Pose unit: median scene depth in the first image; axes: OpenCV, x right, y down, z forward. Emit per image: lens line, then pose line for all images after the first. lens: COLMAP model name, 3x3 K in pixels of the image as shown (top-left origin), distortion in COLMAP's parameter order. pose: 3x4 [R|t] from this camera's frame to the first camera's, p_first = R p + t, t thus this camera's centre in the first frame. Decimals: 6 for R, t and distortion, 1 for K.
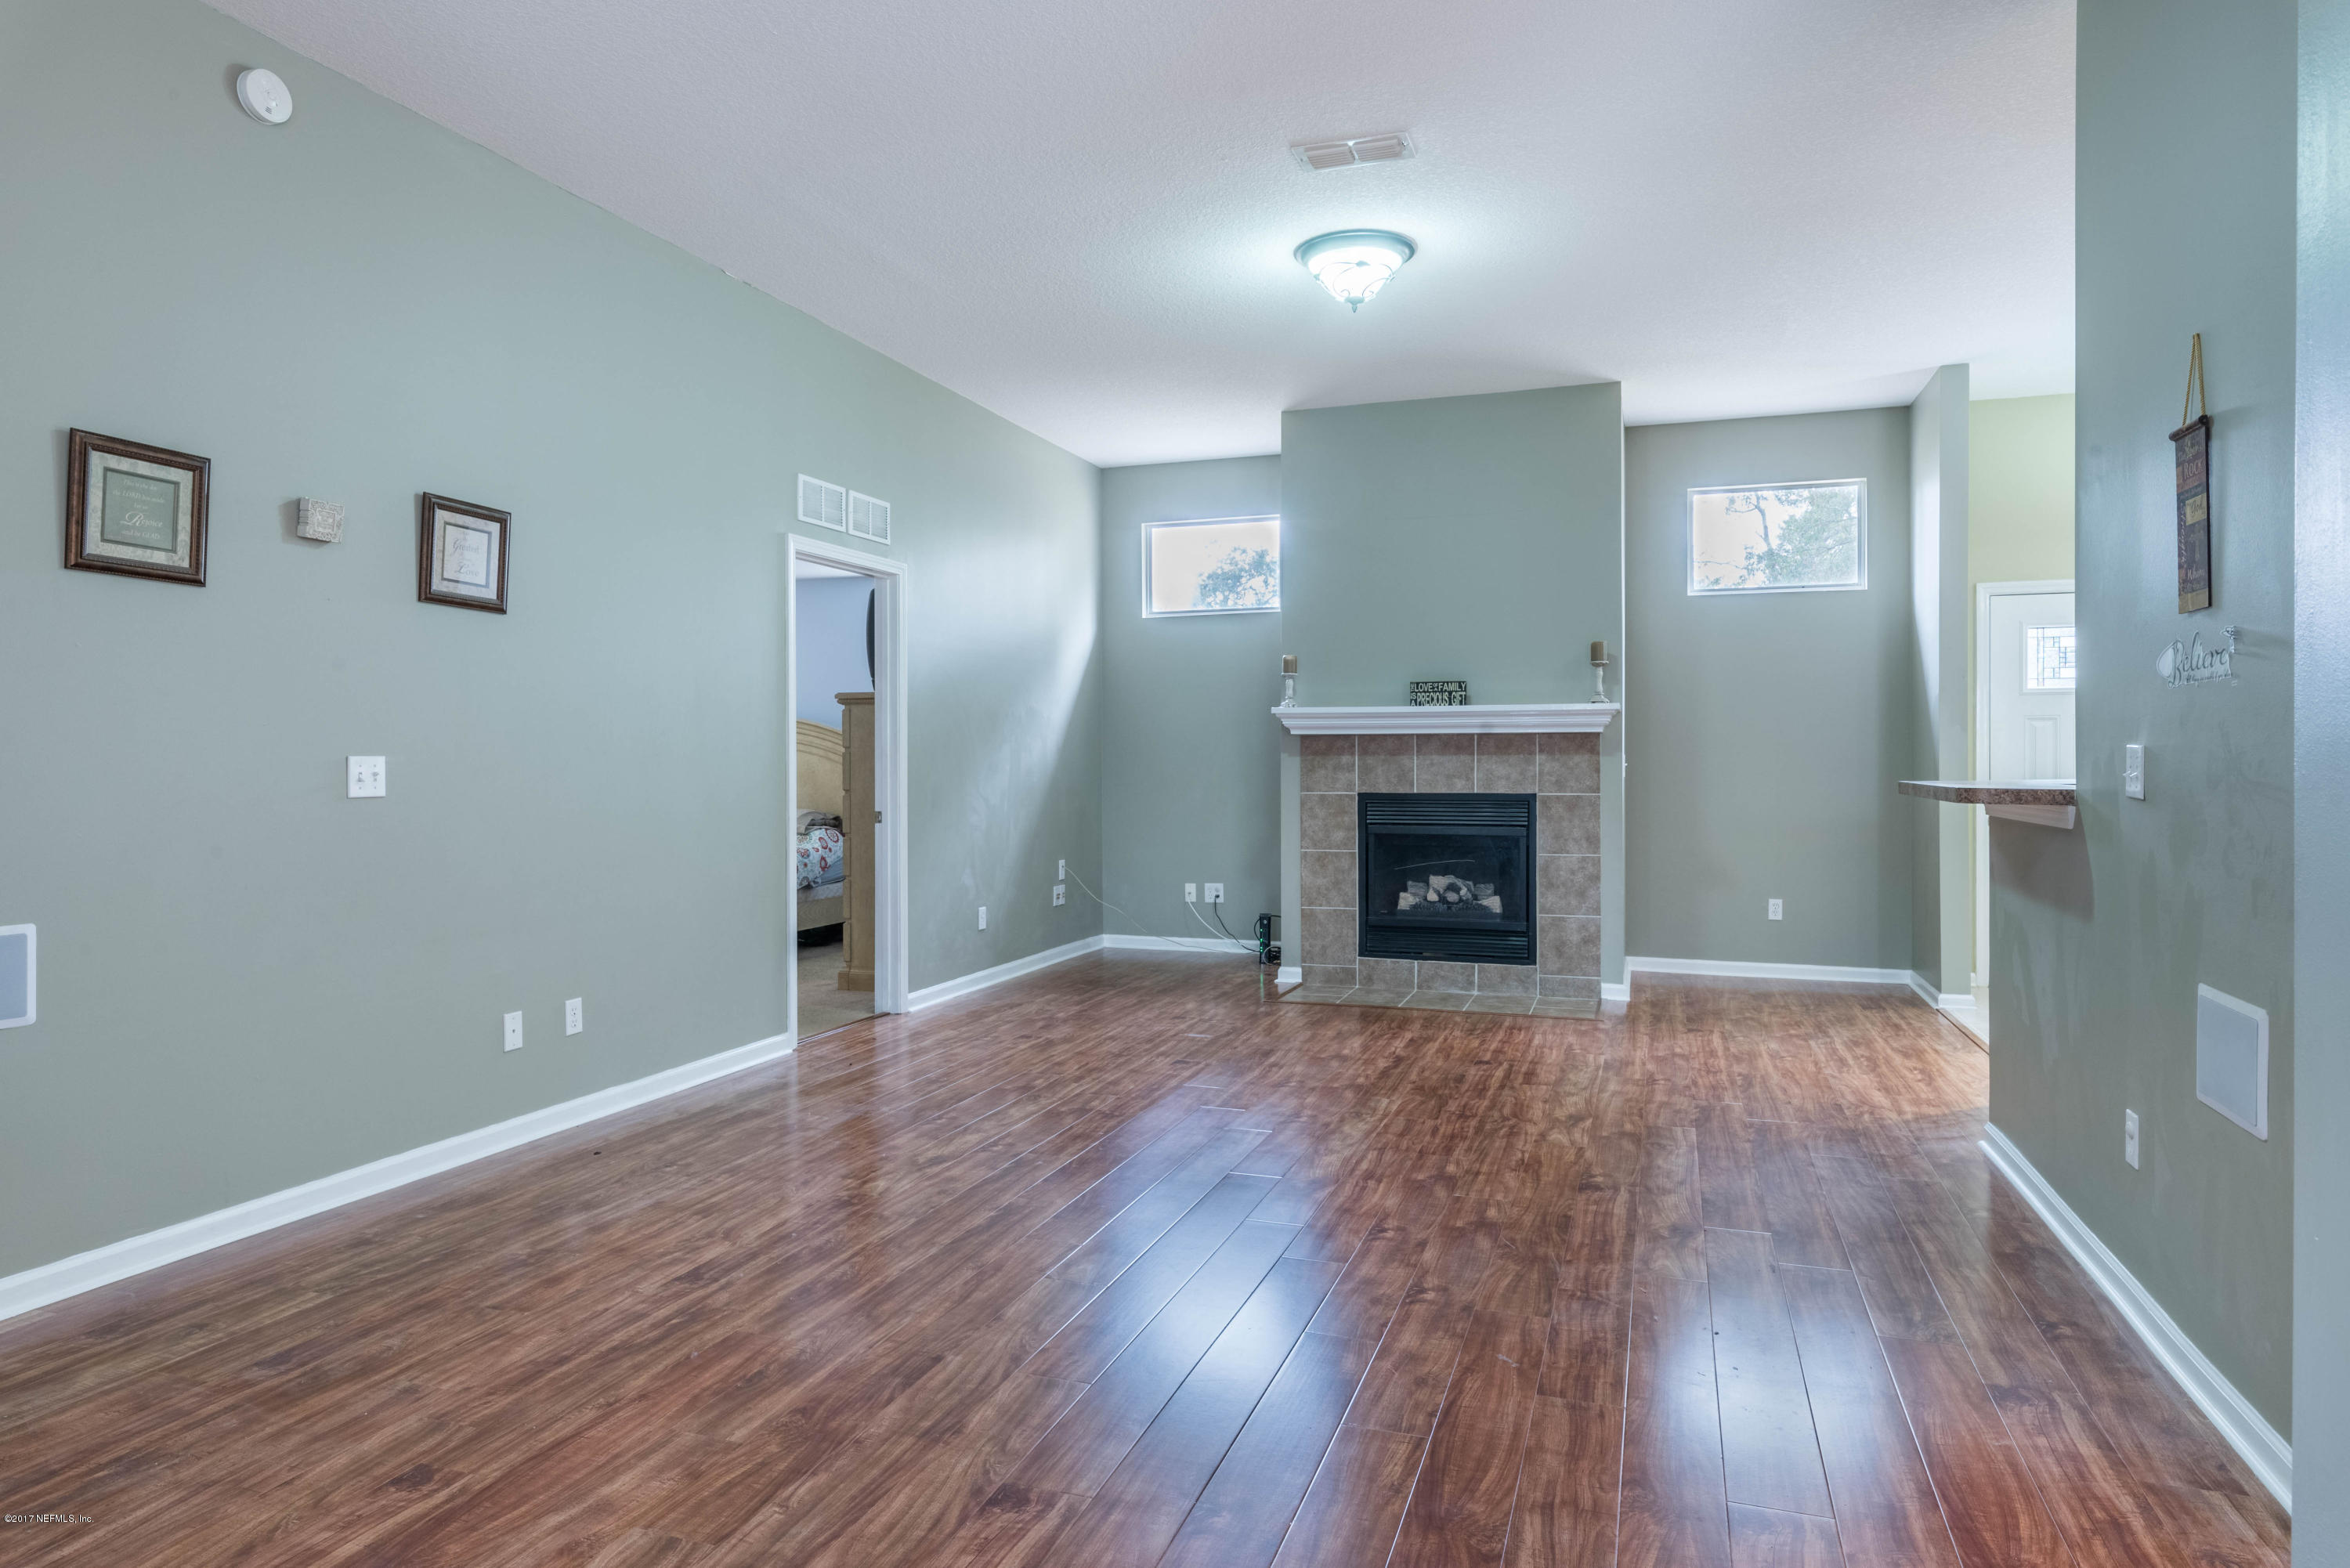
lens RADIAL K [[1377.4, 0, 1150.2], [0, 1377.4, 778.3], [0, 0, 1]] dist [0.003498, 0.000001]
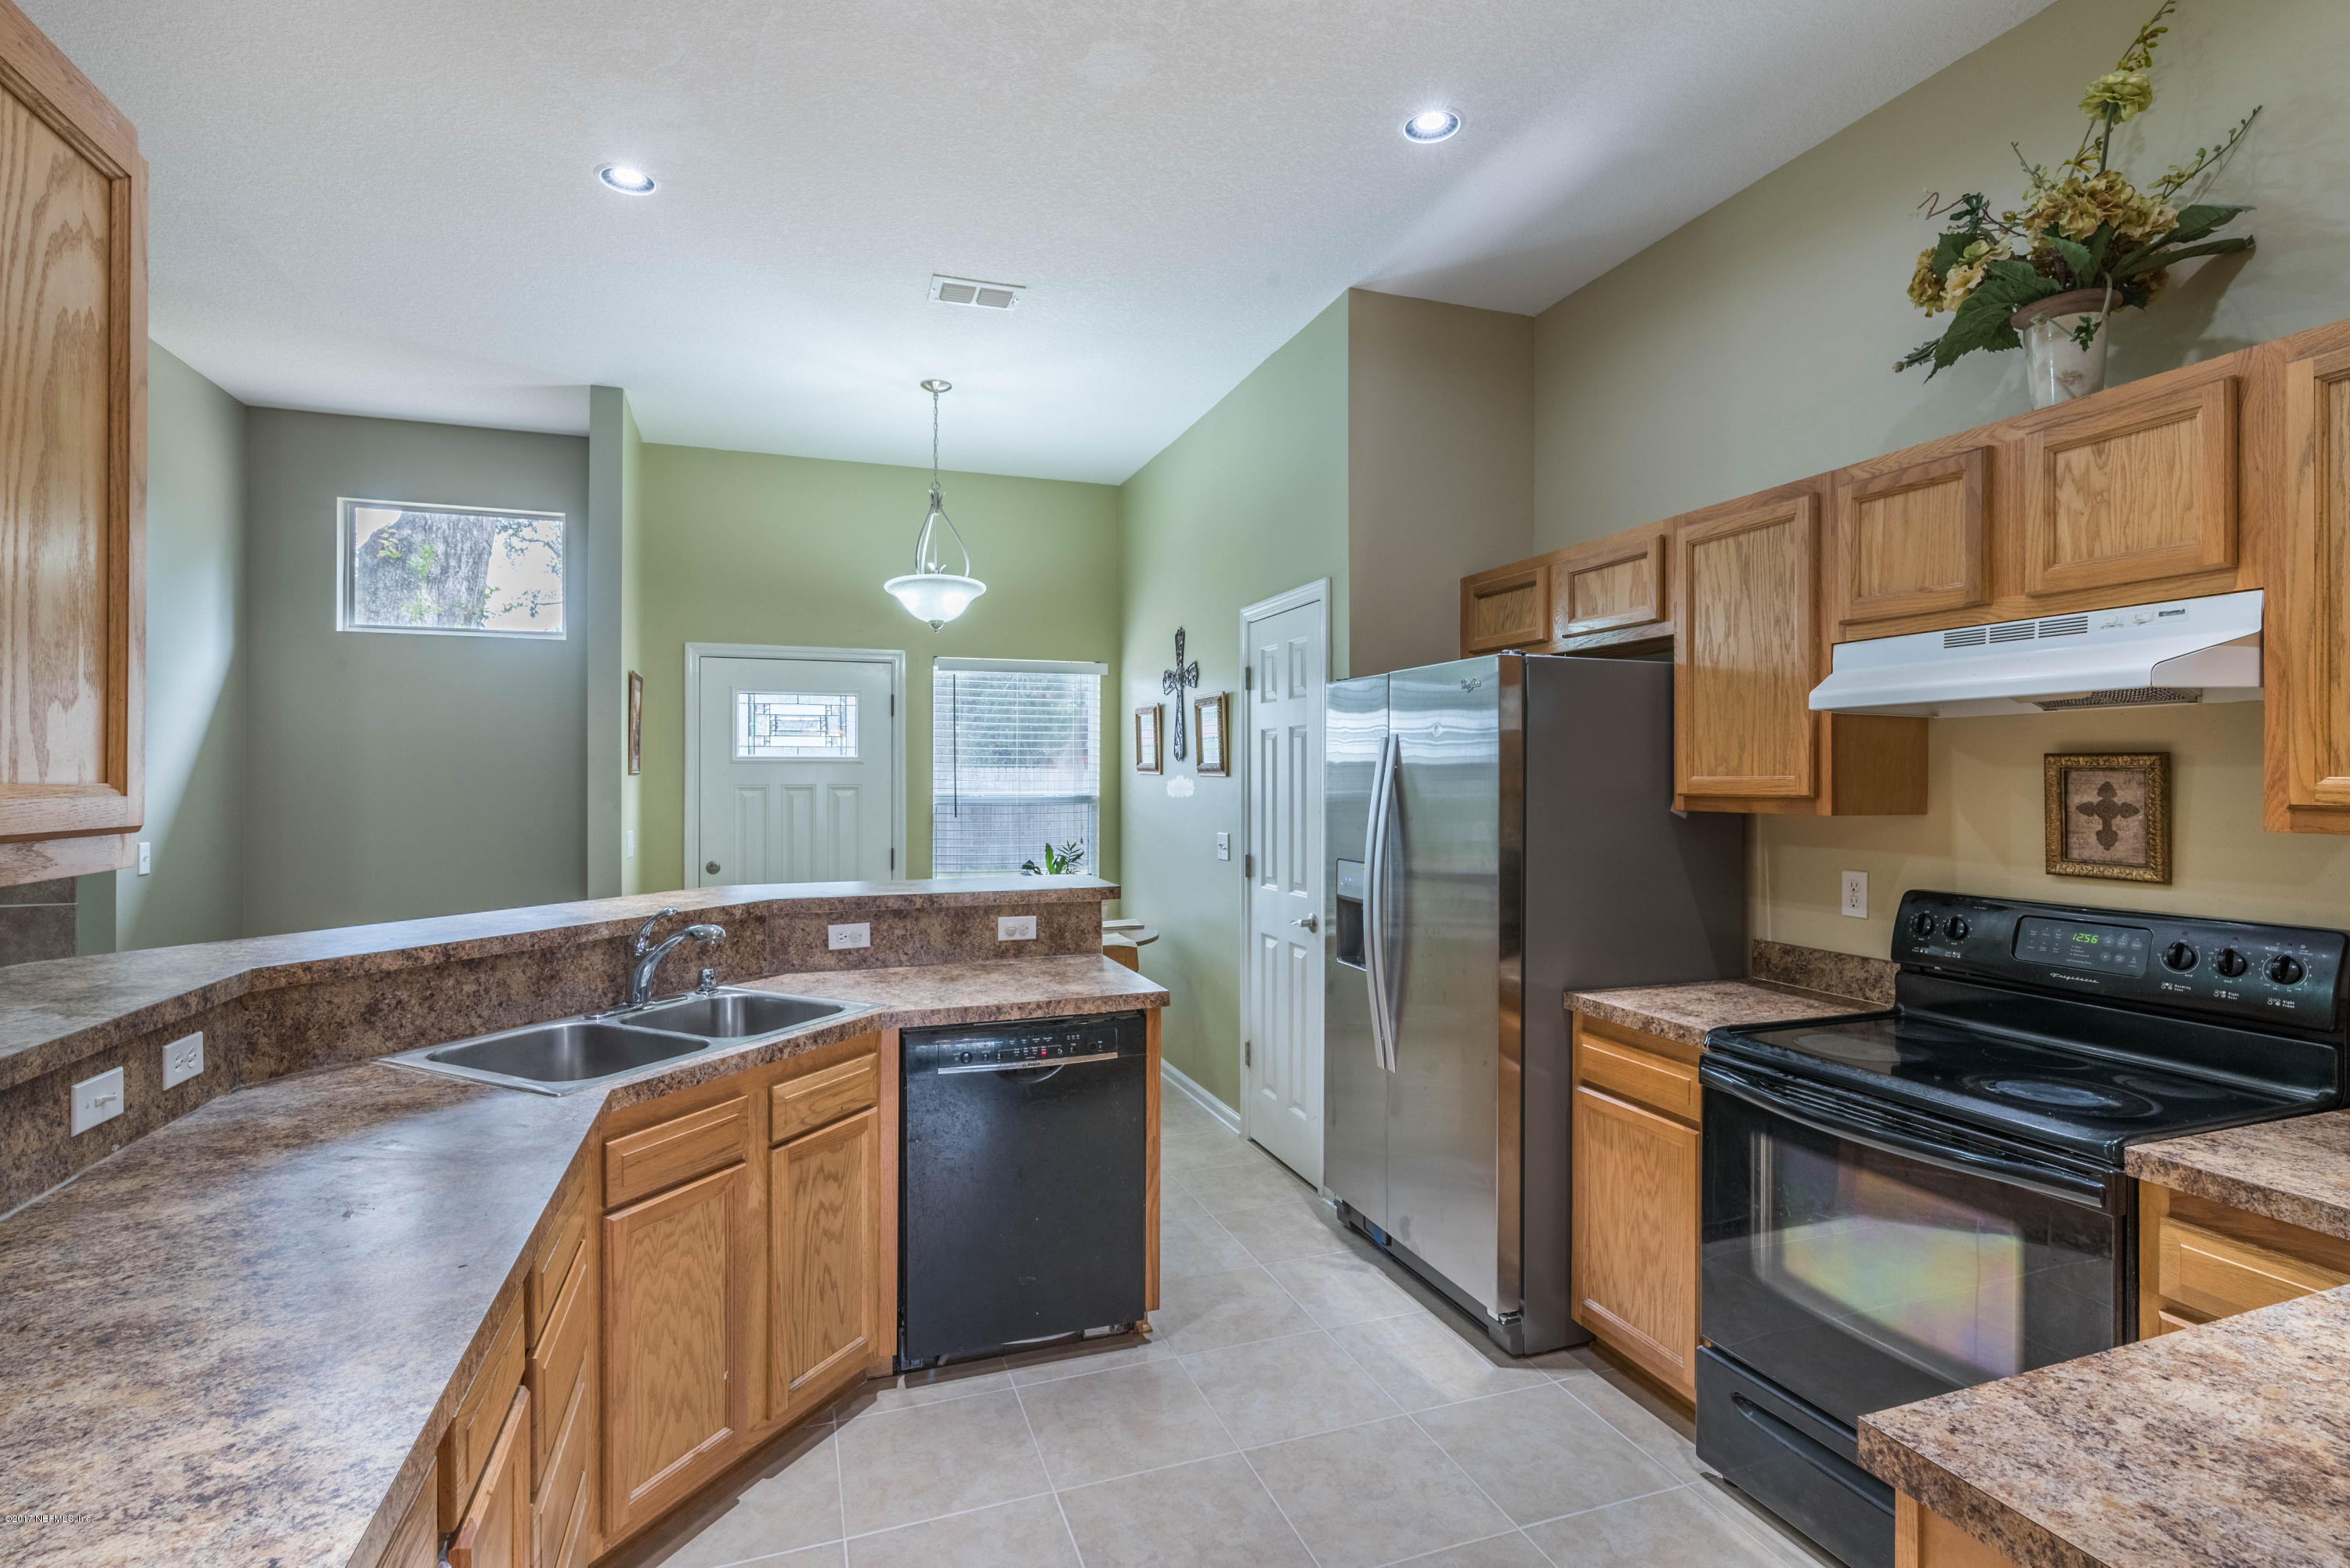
lens RADIAL K [[1094.4, 0, 1183.0], [0, 1094.4, 775.7], [0, 0, 1]] dist [-0.000368, -0.000027]
pose [[0.761908, 0.003056, 0.647678, 0.393886], [0.006858, 0.999895, -0.012785, -0.041617], [-0.647649, 0.014183, 0.761807, 0.235580]]
